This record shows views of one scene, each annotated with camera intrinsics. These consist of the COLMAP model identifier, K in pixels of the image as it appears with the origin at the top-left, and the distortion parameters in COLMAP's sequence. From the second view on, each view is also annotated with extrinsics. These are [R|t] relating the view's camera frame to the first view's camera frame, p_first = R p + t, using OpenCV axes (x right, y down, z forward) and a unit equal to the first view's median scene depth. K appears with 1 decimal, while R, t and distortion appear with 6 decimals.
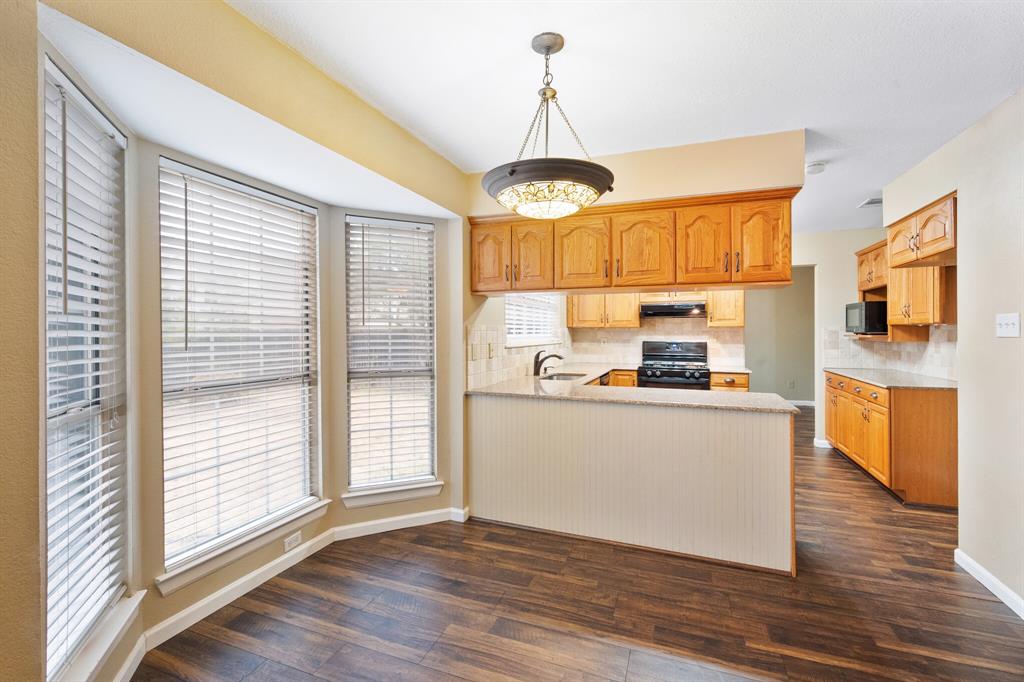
lens RADIAL K [[442.3, 0, 516.4], [0, 442.3, 333.9], [0, 0, 1]] dist [0.000211, -0.000034]
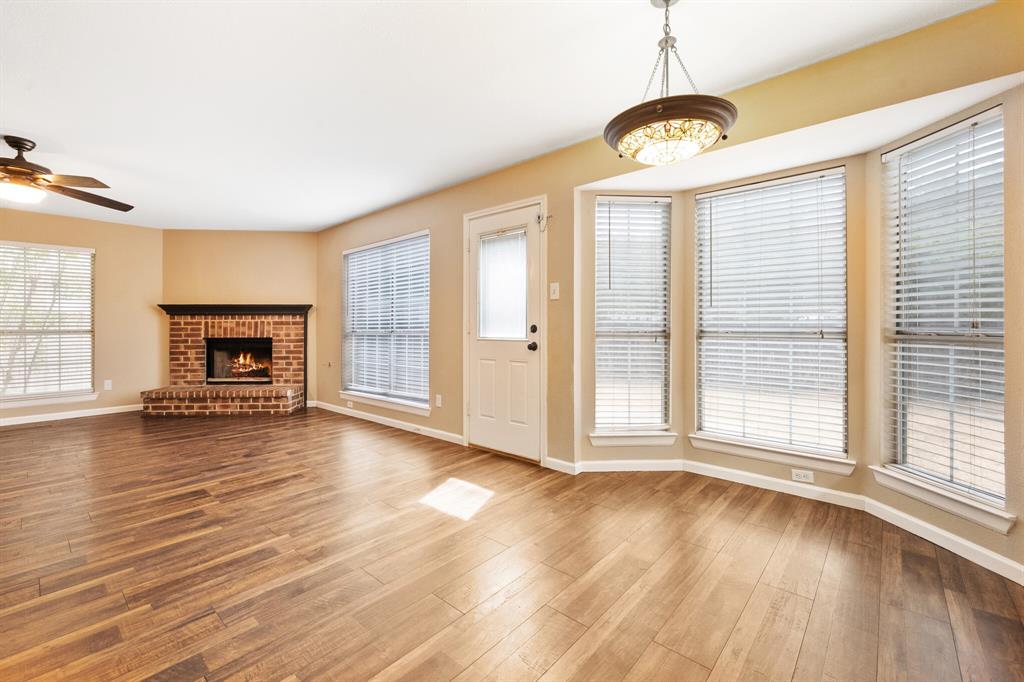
lens RADIAL K [[438.4, 0, 511.1], [0, 438.4, 325.4], [0, 0, 1]] dist [-0.001584, -0.000215]
pose [[-0.363391, -0.003976, -0.931628, 0.627566], [-0.001319, 0.999992, -0.003753, 0.070342], [0.931636, -0.000135, -0.363394, 0.554330]]
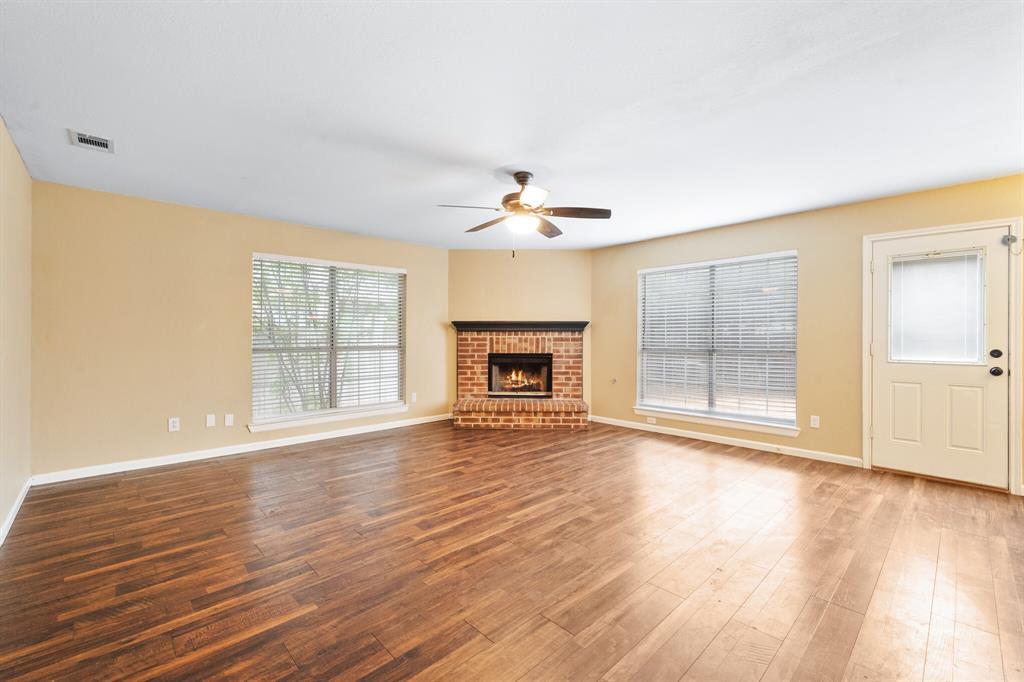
lens RADIAL K [[442.3, 0, 516.4], [0, 442.3, 333.9], [0, 0, 1]] dist [0.000211, -0.000034]
pose [[-0.437753, -0.004853, -0.899082, 1.070437], [-0.006251, 0.999978, -0.002354, 0.036689], [0.899073, 0.004590, -0.437774, -0.347104]]
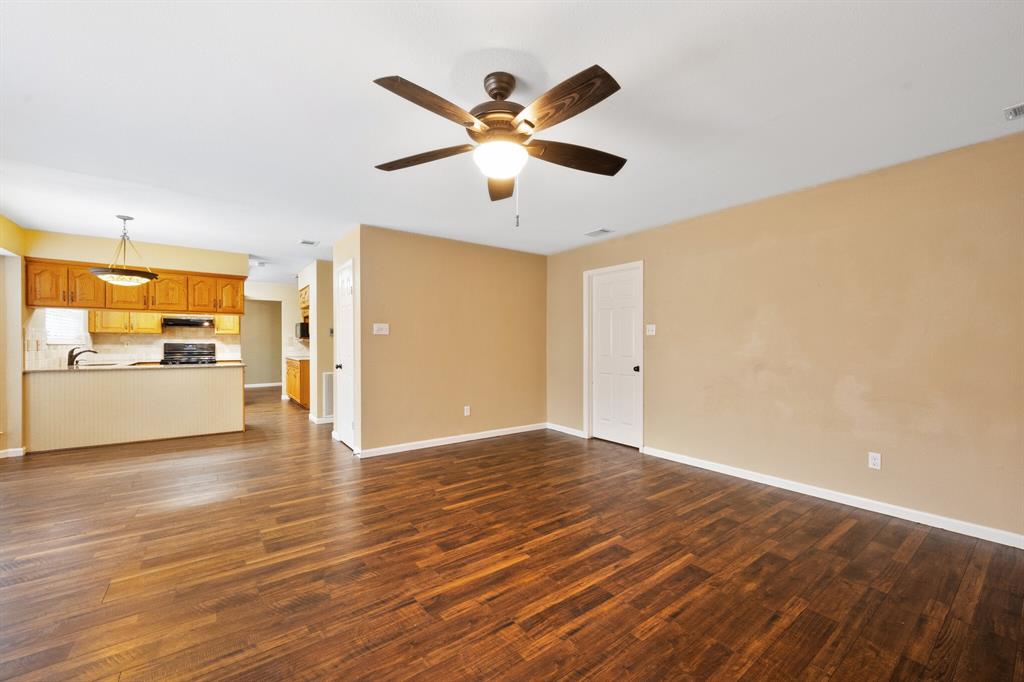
lens RADIAL K [[413.0, 0, 512.0], [0, 413.0, 341.0], [0, 0, 1]] dist [-0.003148, -0.000124]
pose [[0.547259, 0.005815, 0.836943, -0.362634], [0.002990, 0.999956, -0.008903, 0.042615], [-0.836958, 0.007375, 0.547218, -1.132488]]
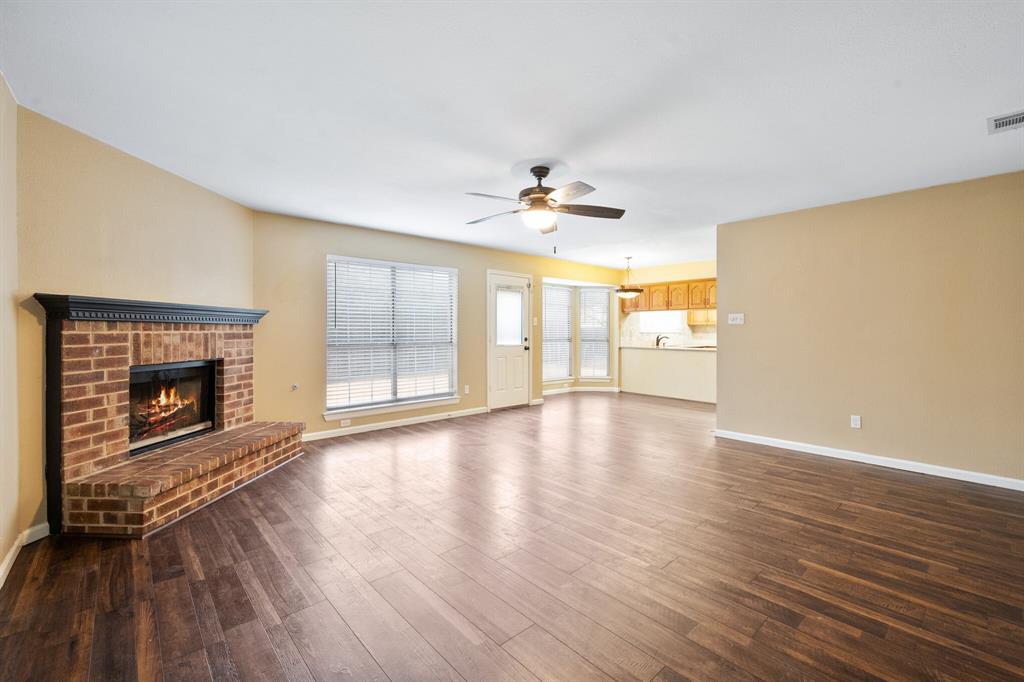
lens RADIAL K [[436.7, 0, 515.1], [0, 436.7, 333.8], [0, 0, 1]] dist [0.001095, 0.000145]
pose [[0.892690, 0.006008, -0.450632, 0.530972], [-0.005608, 0.999982, 0.002223, 0.041452], [0.450637, 0.000542, 0.892707, -1.749724]]
